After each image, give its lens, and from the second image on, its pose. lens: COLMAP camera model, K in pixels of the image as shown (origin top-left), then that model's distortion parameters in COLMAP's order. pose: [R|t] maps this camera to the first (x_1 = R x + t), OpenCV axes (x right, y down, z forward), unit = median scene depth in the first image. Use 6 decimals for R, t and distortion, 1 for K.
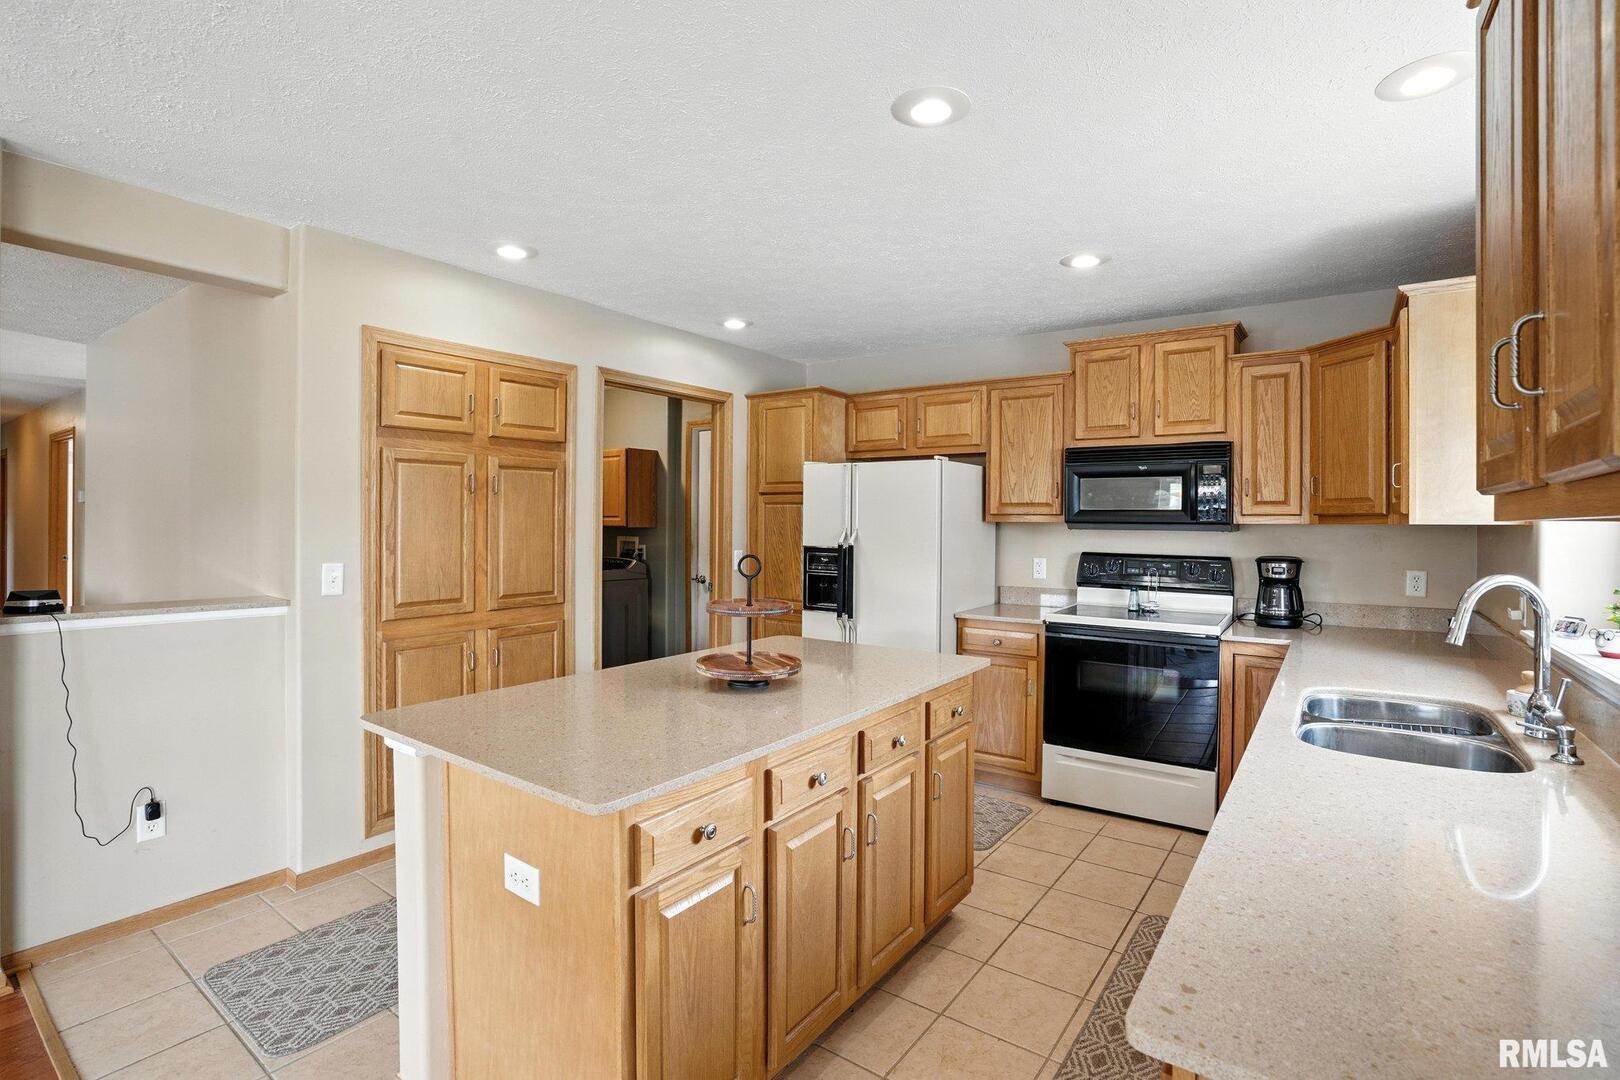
lens RADIAL K [[767.4, 0, 810.5], [0, 767.4, 525.6], [0, 0, 1]] dist [-0.052574, 0.017933]
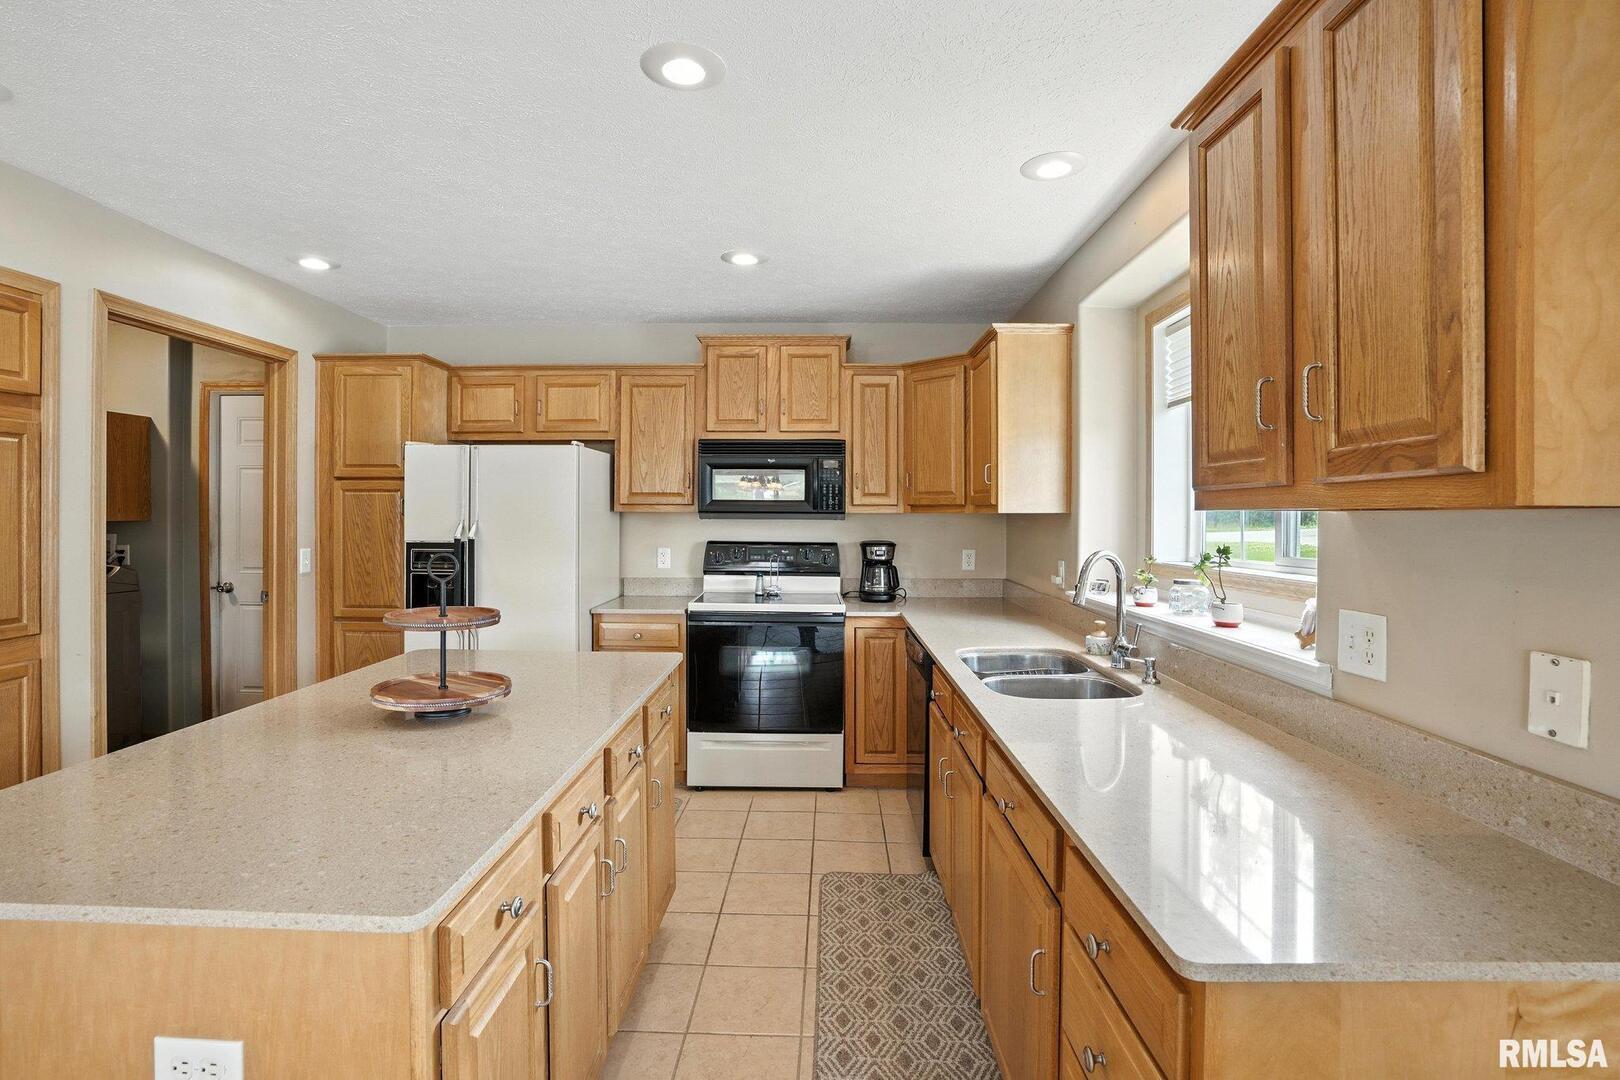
lens RADIAL K [[769.5, 0, 808.3], [0, 769.5, 515.5], [0, 0, 1]] dist [-0.071230, 0.035348]
pose [[0.825801, -0.005293, 0.563936, -0.127251], [0.005433, 0.999984, 0.001429, -0.000505], [-0.563935, 0.001884, 0.825817, 0.075292]]
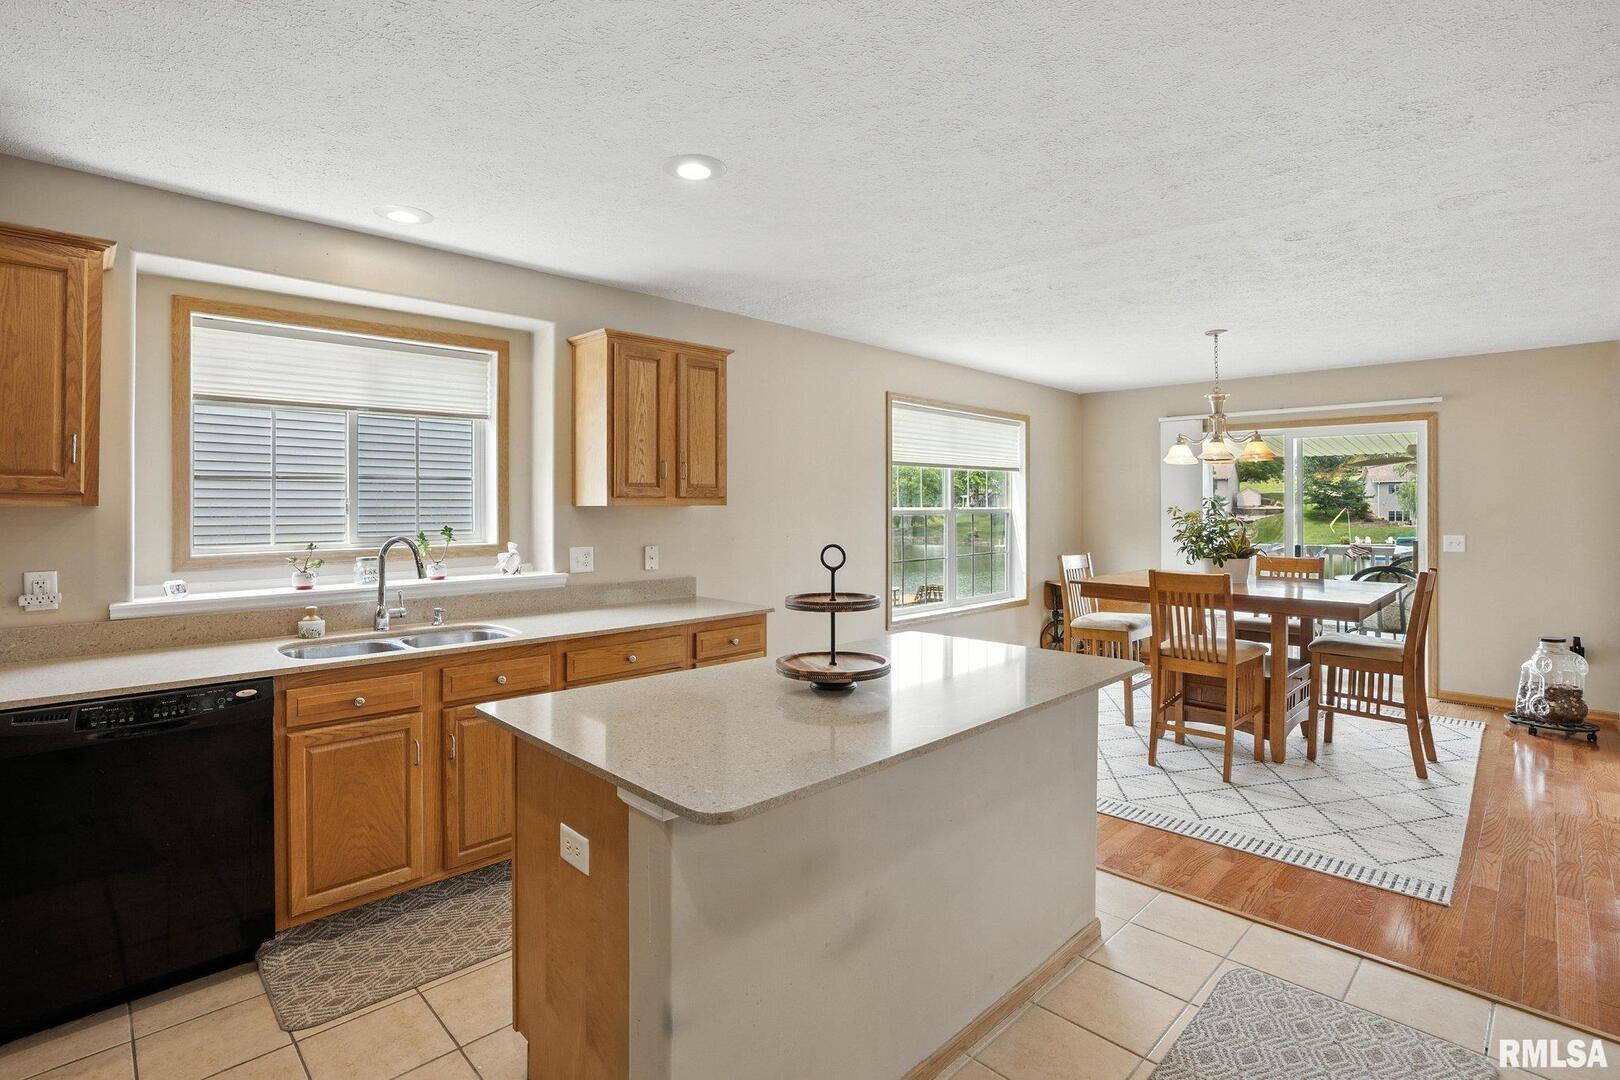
lens RADIAL K [[785.7, 0, 809.1], [0, 785.7, 504.9], [0, 0, 1]] dist [-0.052511, 0.022911]
pose [[-0.986464, -0.005918, 0.163870, -0.123664], [-0.005203, 0.999975, 0.004791, -0.008163], [-0.163894, 0.003873, -0.986470, 1.160985]]
